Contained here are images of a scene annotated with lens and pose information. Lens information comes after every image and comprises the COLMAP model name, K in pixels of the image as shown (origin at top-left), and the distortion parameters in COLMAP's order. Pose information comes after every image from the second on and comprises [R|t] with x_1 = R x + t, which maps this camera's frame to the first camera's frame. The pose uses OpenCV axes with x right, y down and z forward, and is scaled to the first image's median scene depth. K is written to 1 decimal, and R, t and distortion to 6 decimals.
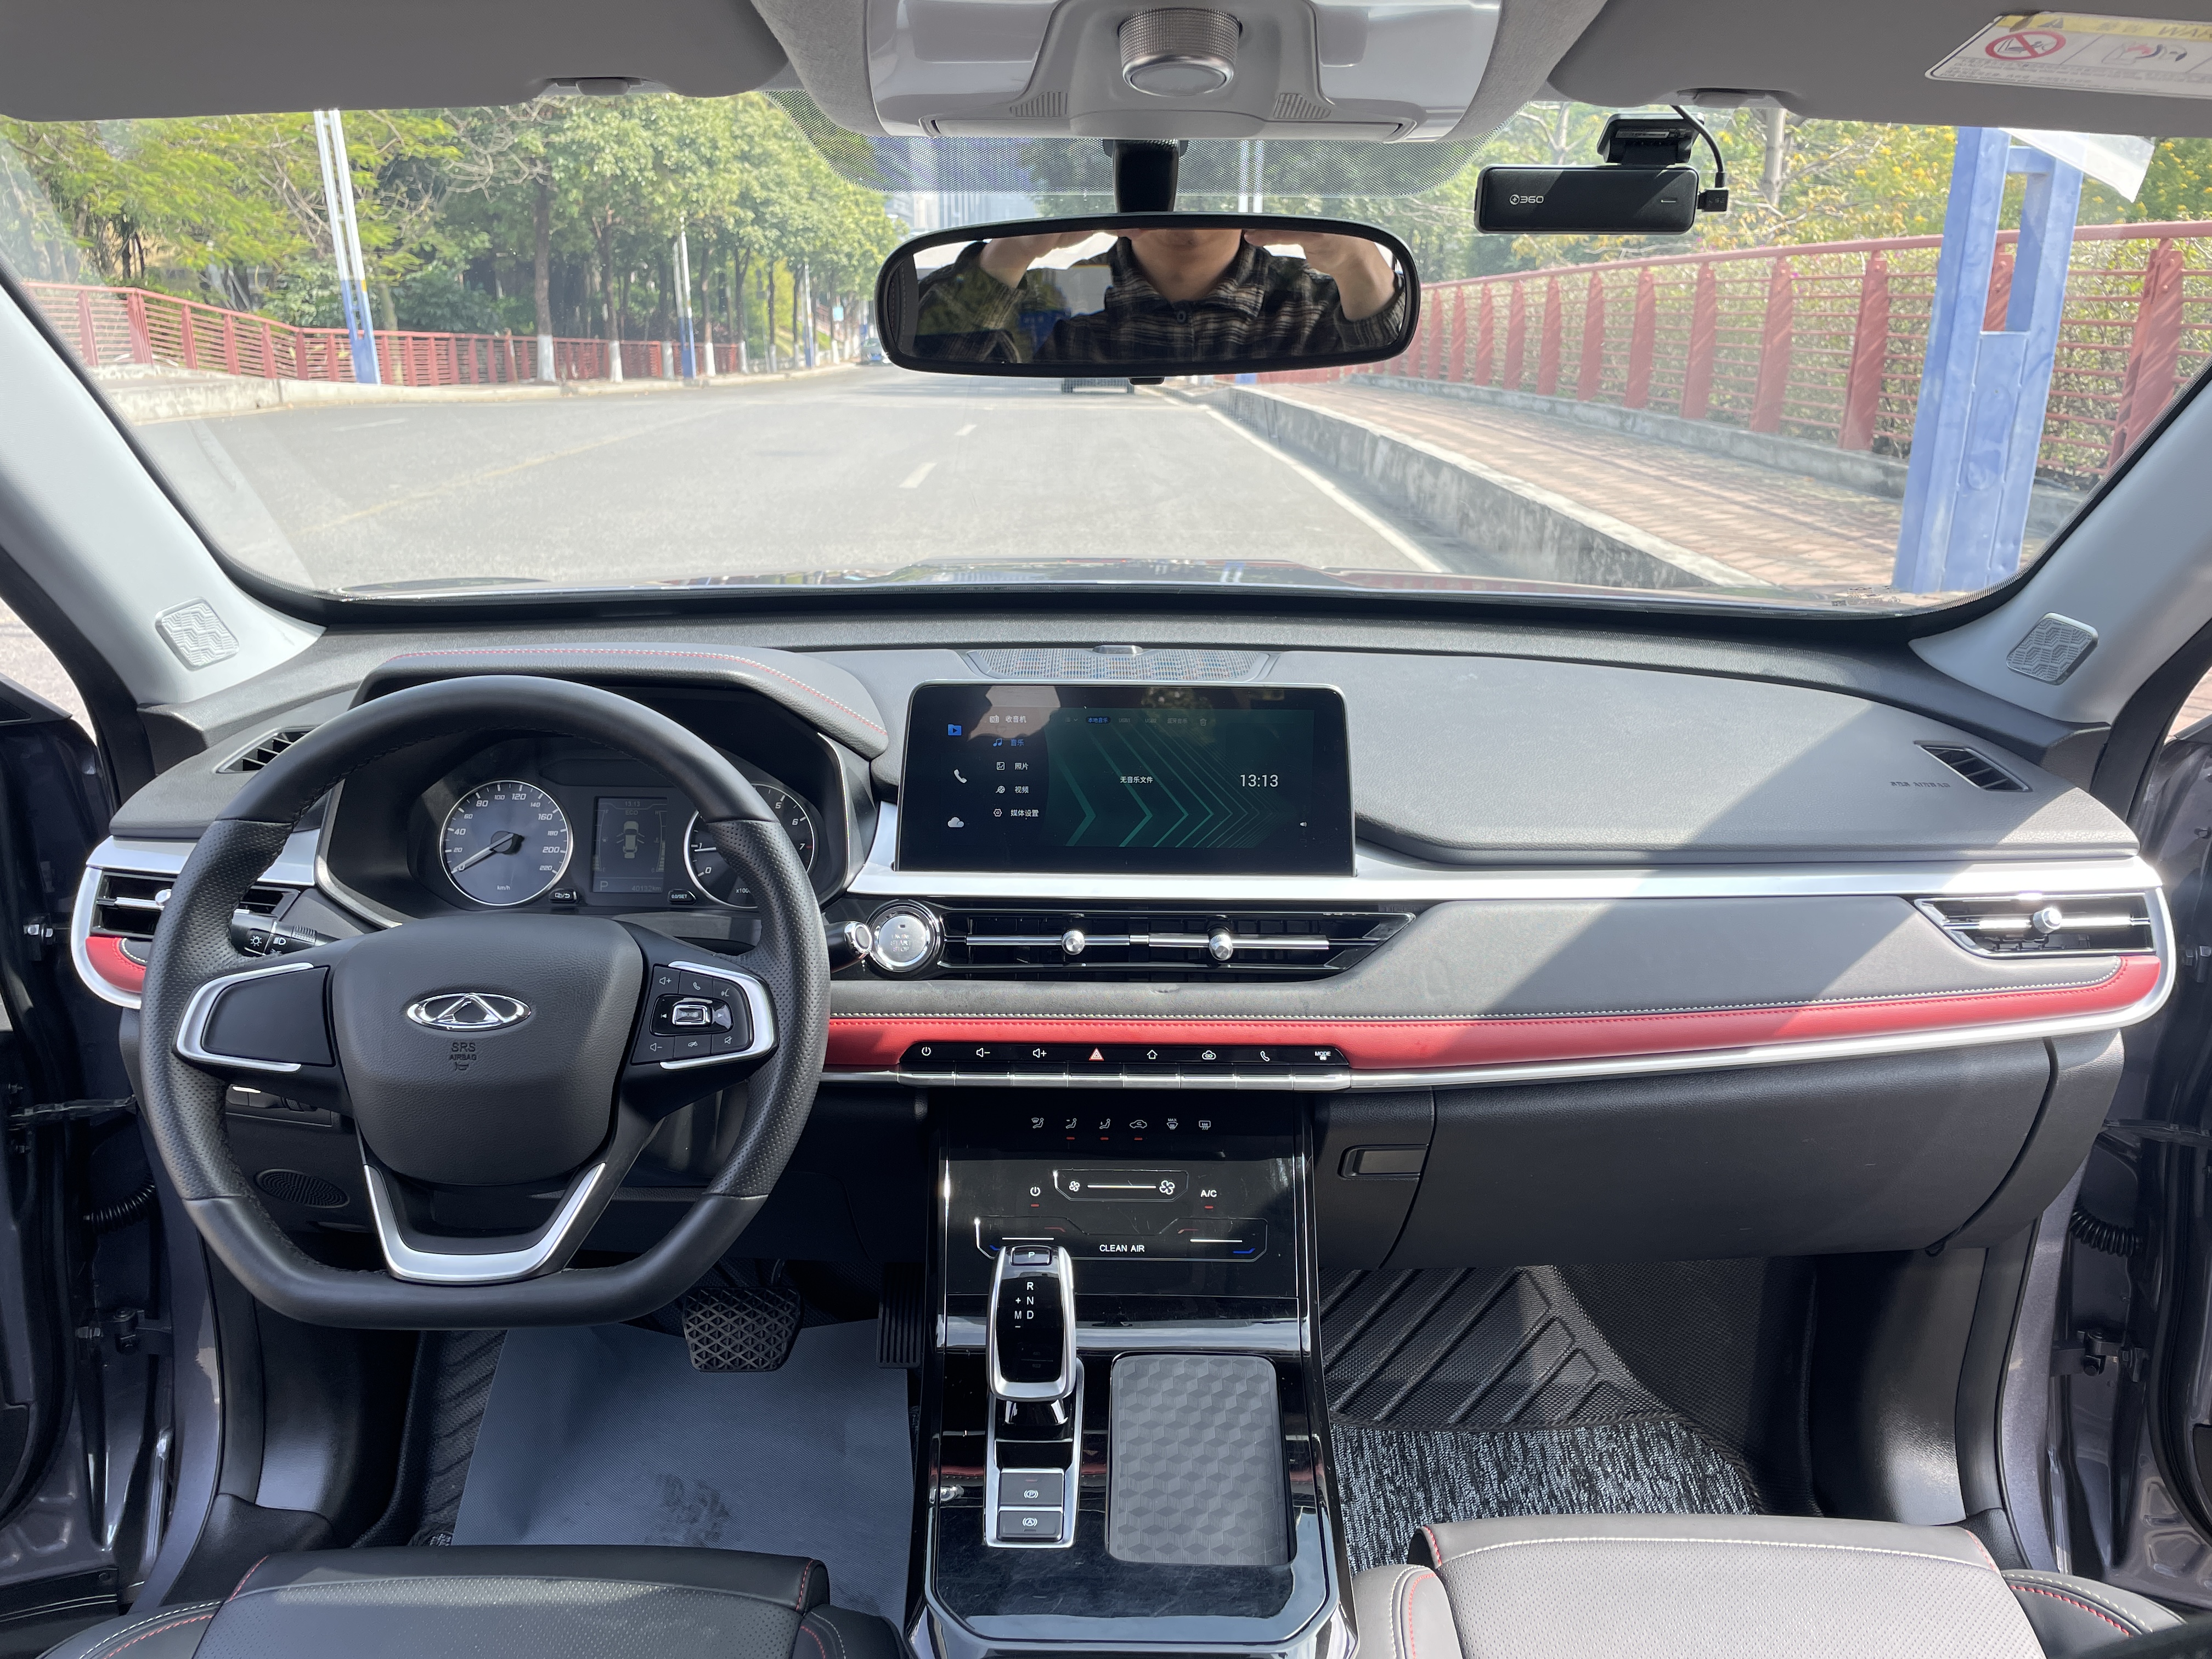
lens RADIAL K [[1673.4, 0, 1093.7], [0, 1673.4, 819.2], [0, 0, 1]] dist [0.086742, -0.143159]
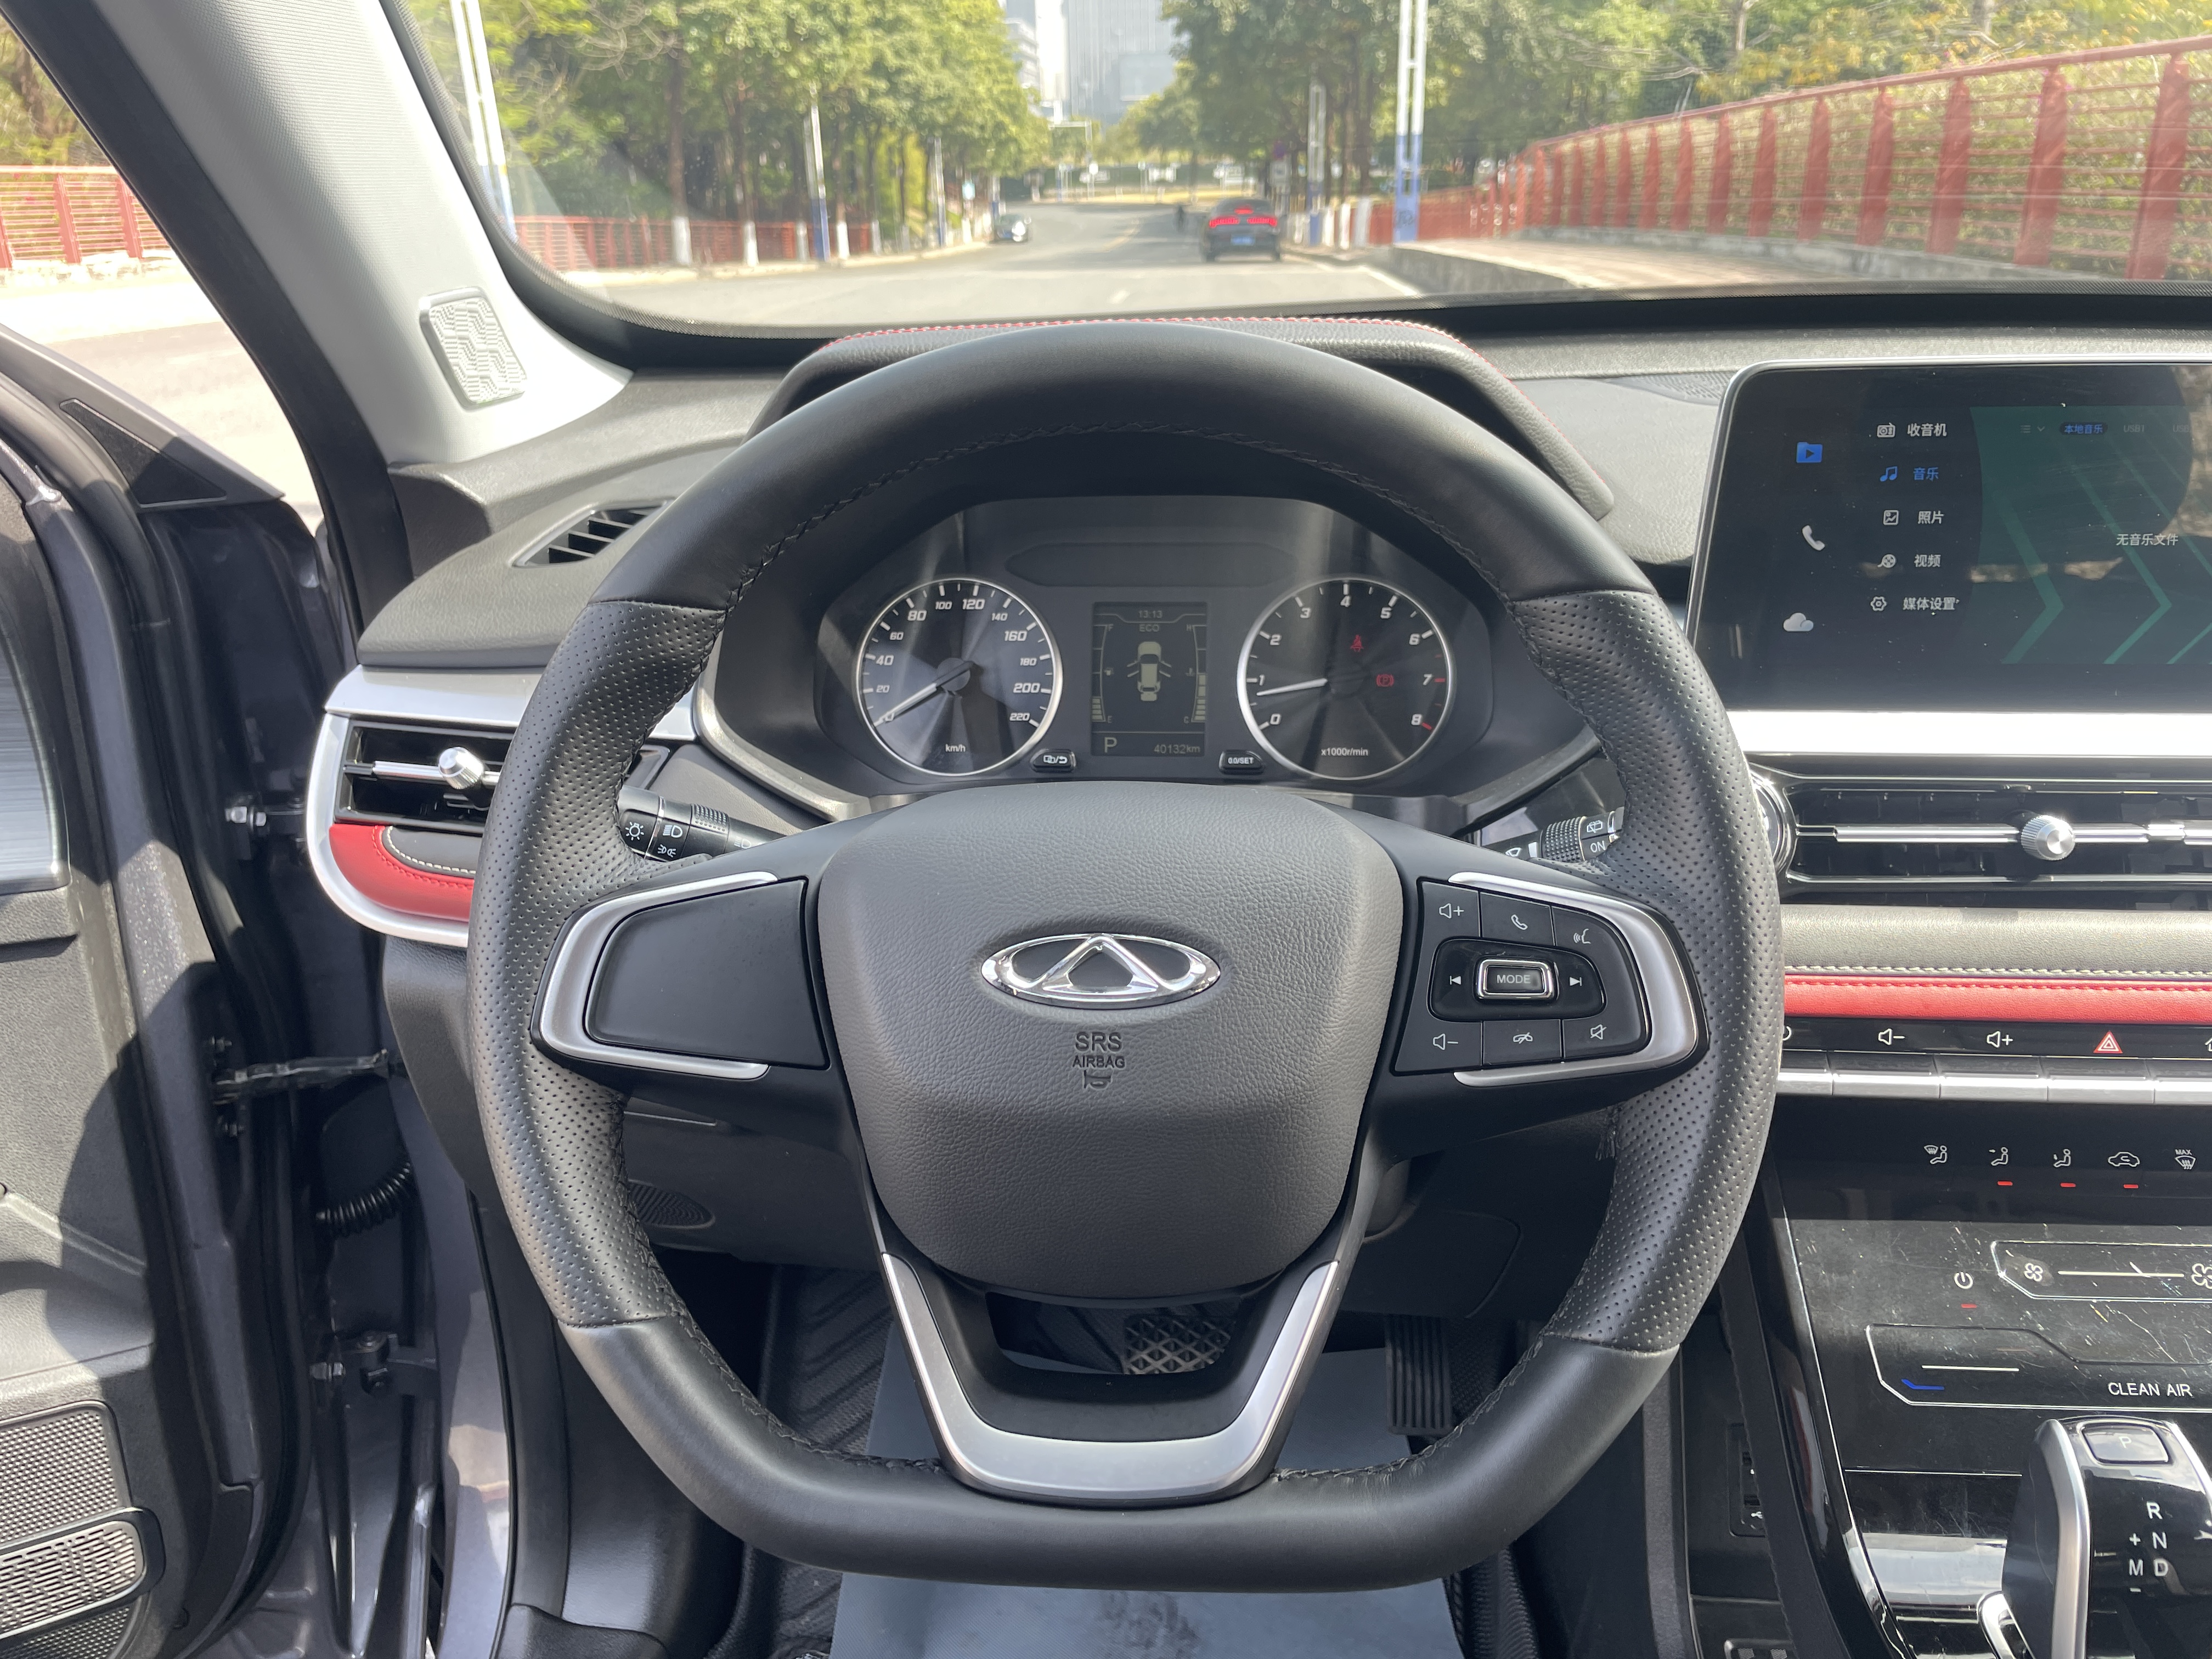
lens RADIAL K [[1680.0, 0, 1079.5], [0, 1680.0, 814.2], [0, 0, 1]] dist [0.075500, -0.107615]
pose [[0.996542, -0.000460, -0.083093, -0.202174], [0.005535, 0.998131, 0.060862, 0.022074], [0.082909, -0.061112, 0.994682, 0.303446]]
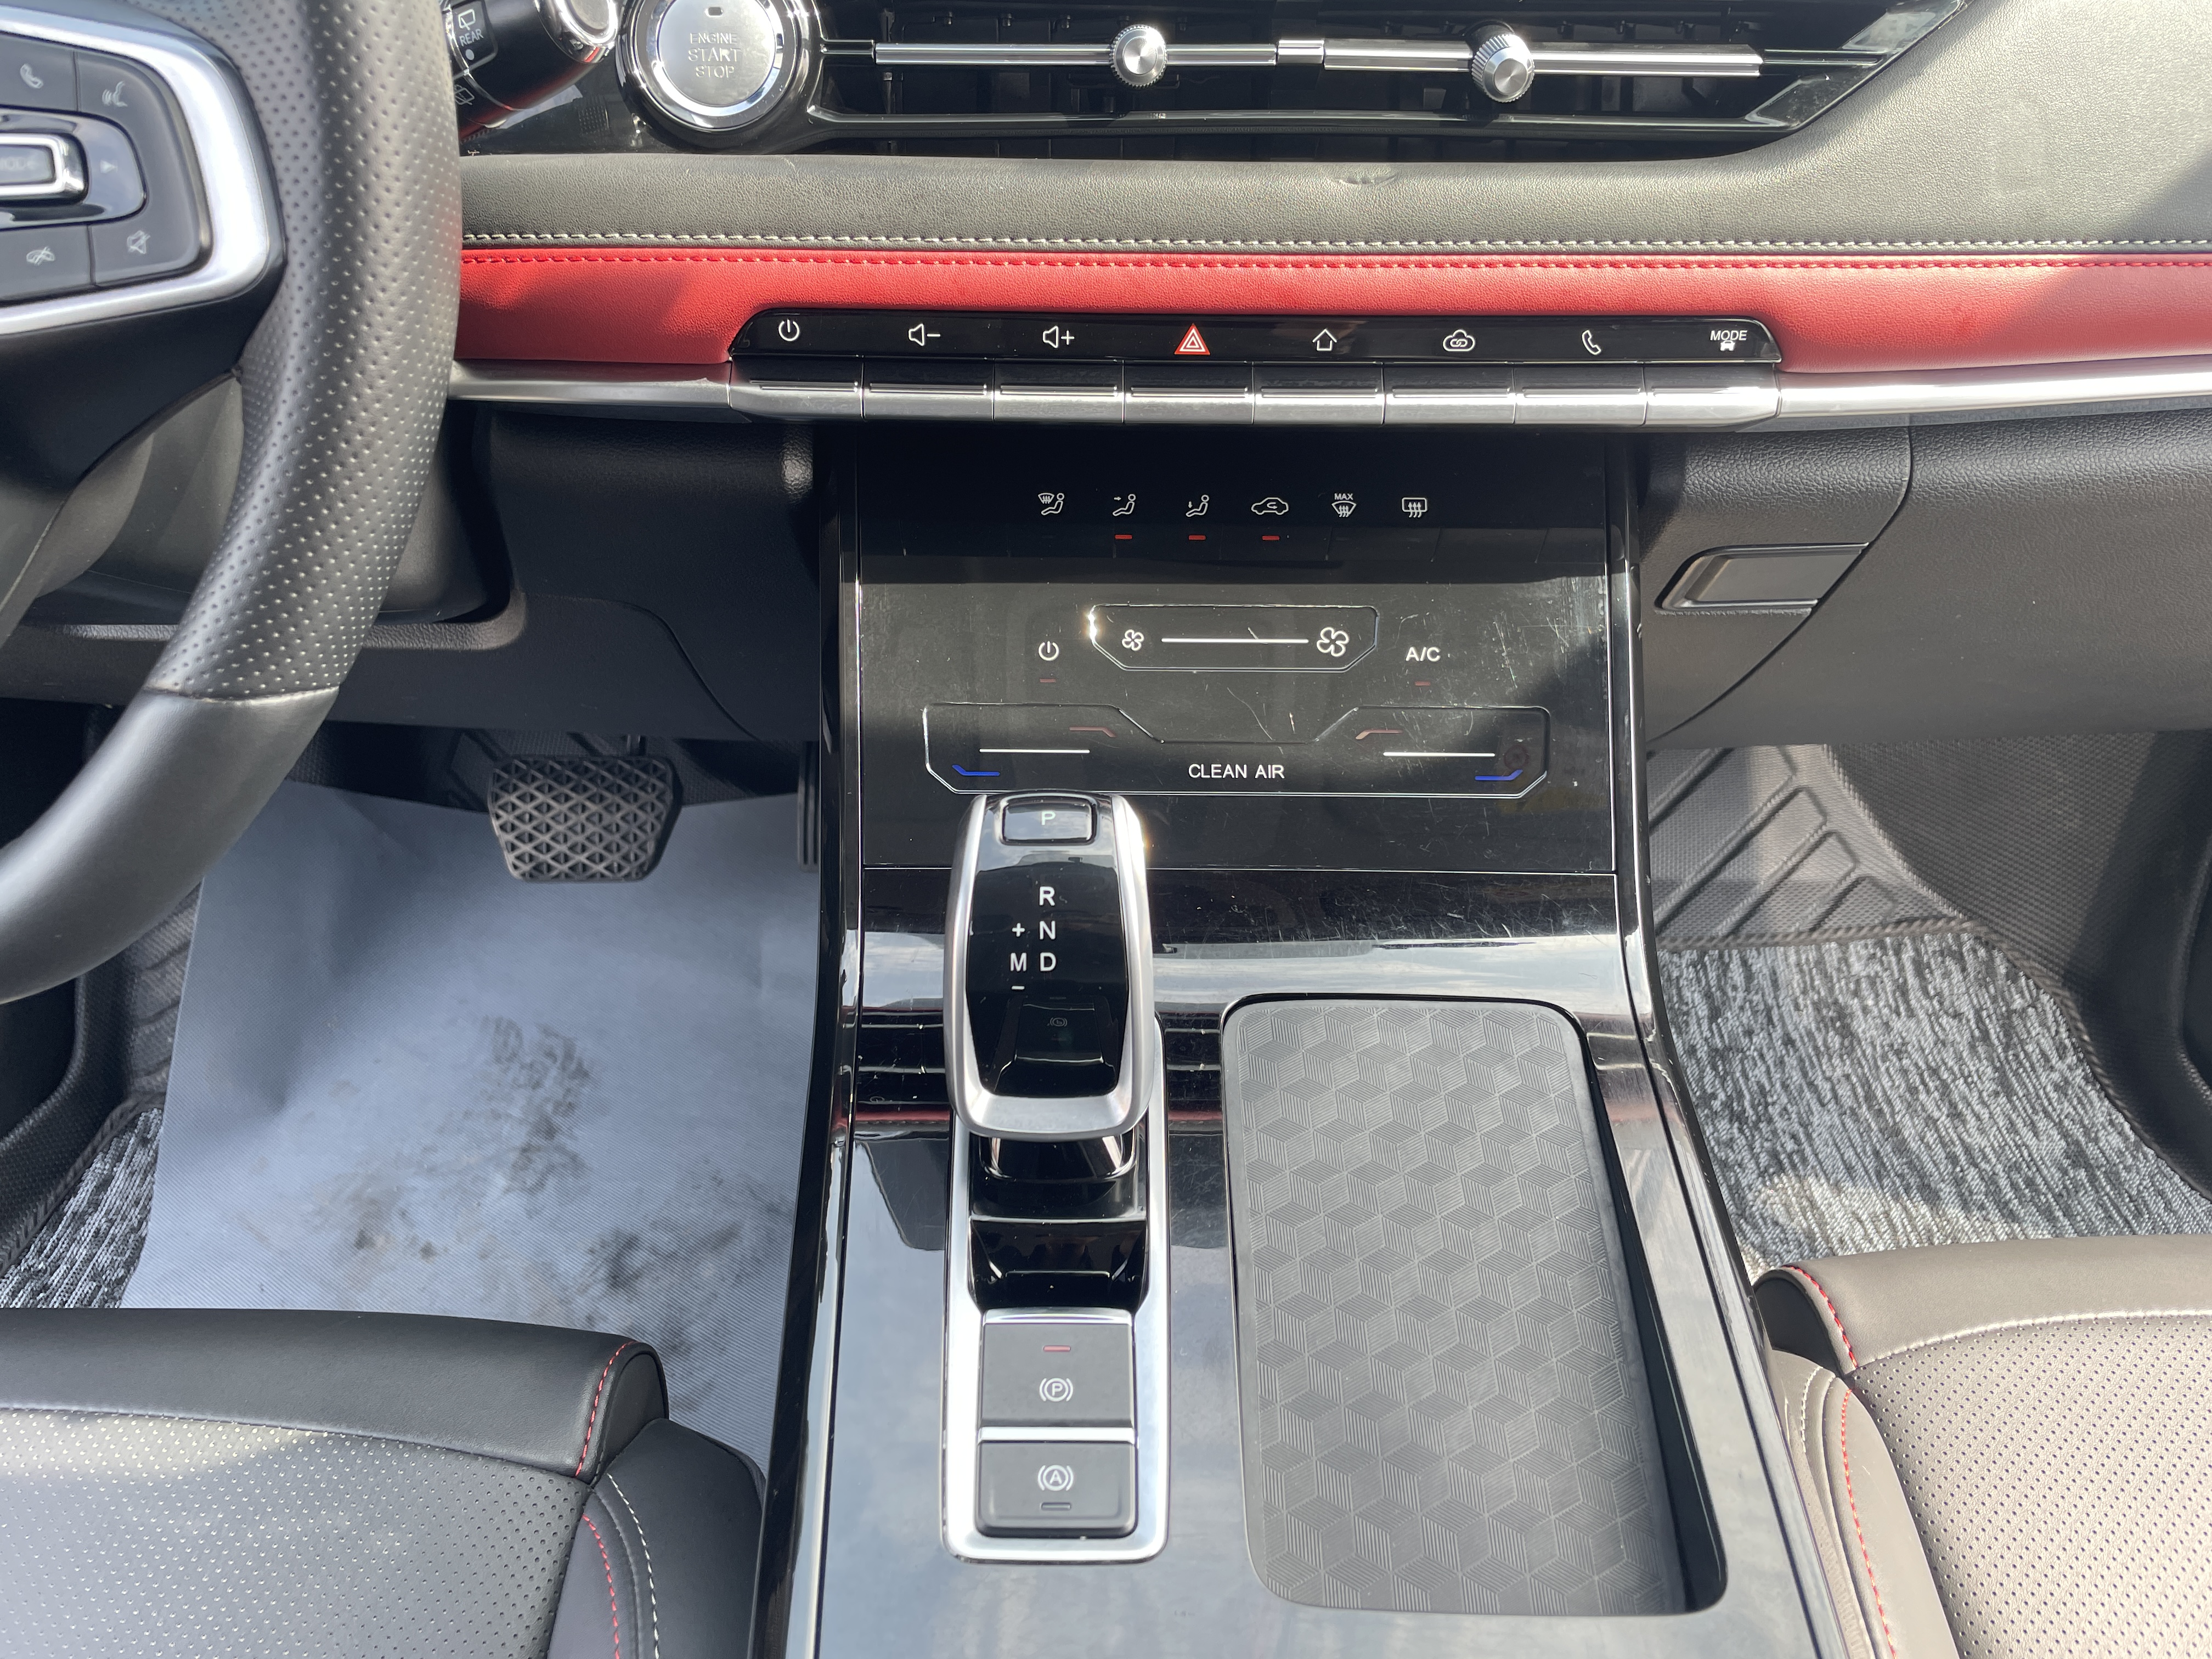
lens RADIAL K [[1690.2, 0, 1071.3], [0, 1690.2, 825.8], [0, 0, 1]] dist [0.098705, -0.146016]
pose [[0.999991, 0.002092, -0.003767, -0.019186], [-0.000611, 0.934268, 0.356570, 0.072007], [0.004265, -0.356564, 0.934261, 0.392921]]
